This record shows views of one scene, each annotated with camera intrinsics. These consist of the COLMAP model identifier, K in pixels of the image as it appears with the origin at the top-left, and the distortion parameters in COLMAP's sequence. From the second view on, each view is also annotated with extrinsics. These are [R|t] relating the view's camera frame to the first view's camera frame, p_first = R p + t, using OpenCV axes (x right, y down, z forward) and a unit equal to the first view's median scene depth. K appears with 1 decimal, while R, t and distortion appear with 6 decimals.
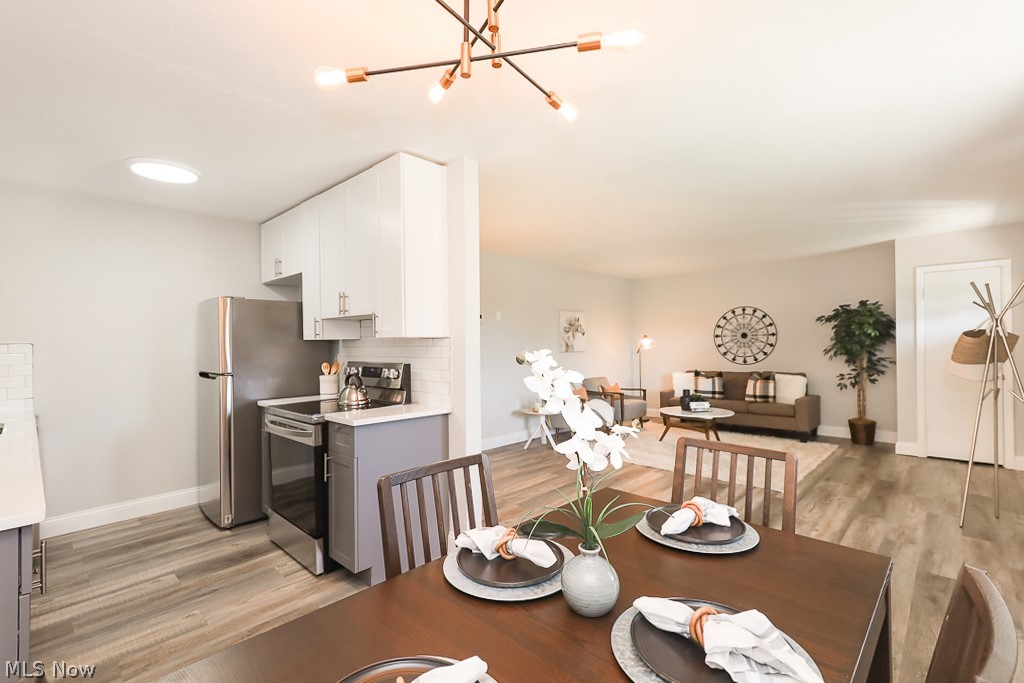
lens RADIAL K [[463.2, 0, 508.9], [0, 463.2, 340.0], [0, 0, 1]] dist [0.017612, 0.000264]
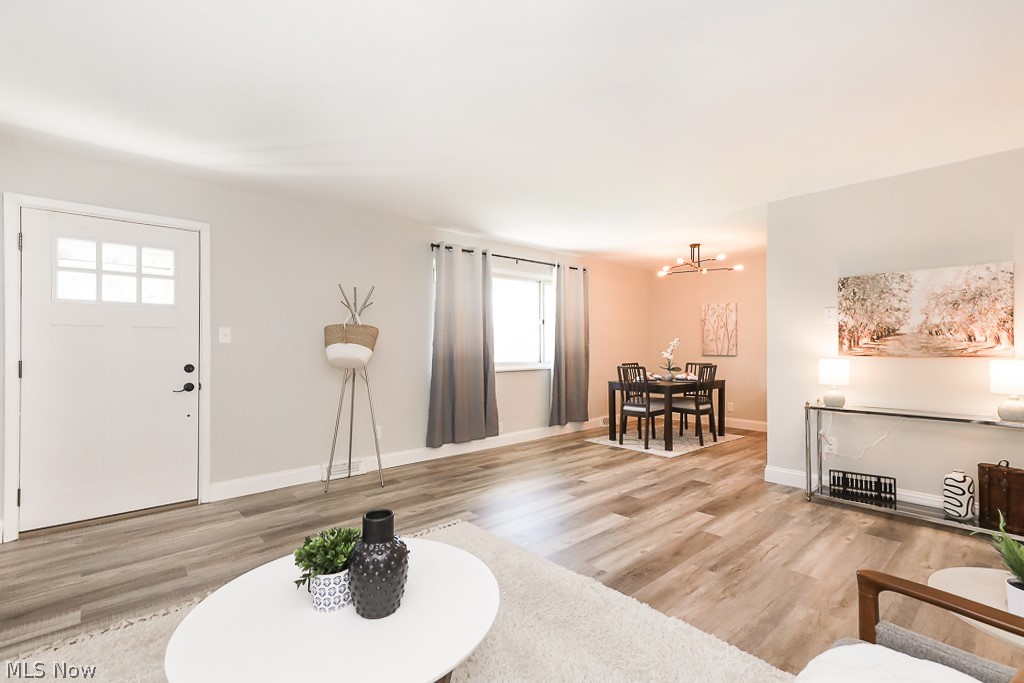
lens RADIAL K [[463.9, 0, 509.9], [0, 463.9, 344.3], [0, 0, 1]] dist [0.019915, -0.000005]
pose [[-0.997011, 0.013686, 0.076038, 0.306042], [0.012636, 0.999818, -0.014266, 0.028647], [-0.076219, -0.013263, -0.997003, 1.244696]]
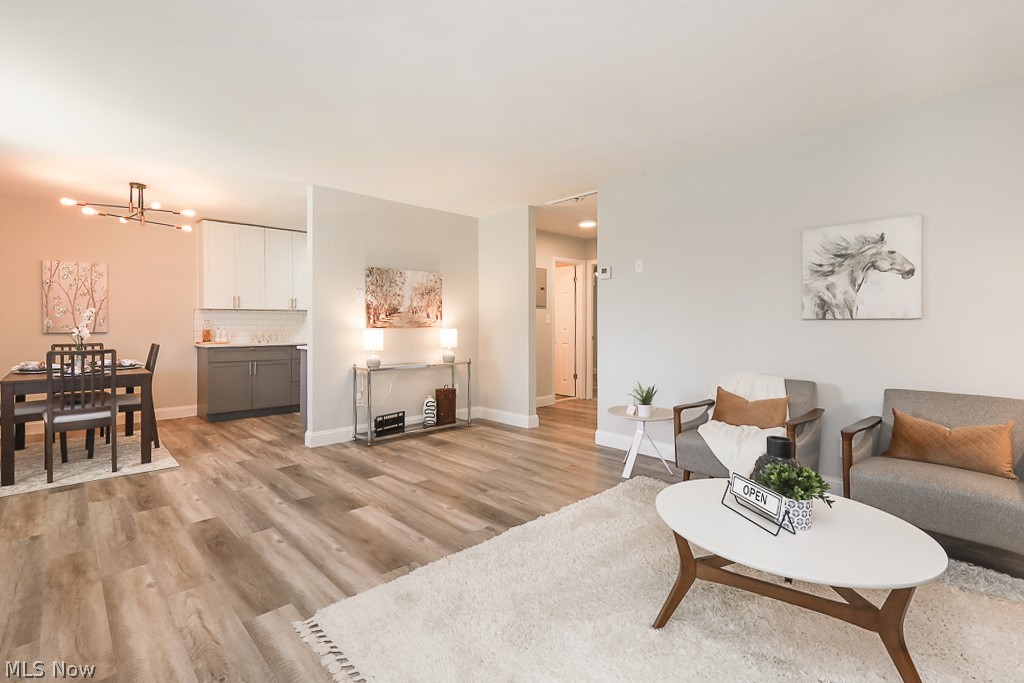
lens RADIAL K [[477.1, 0, 498.9], [0, 477.1, 321.6], [0, 0, 1]] dist [0.023827, -0.000397]
pose [[-0.064145, 0.006764, -0.997918, 0.722283], [0.008336, 0.999946, 0.006242, 0.026710], [0.997906, -0.007918, -0.064198, 0.854206]]
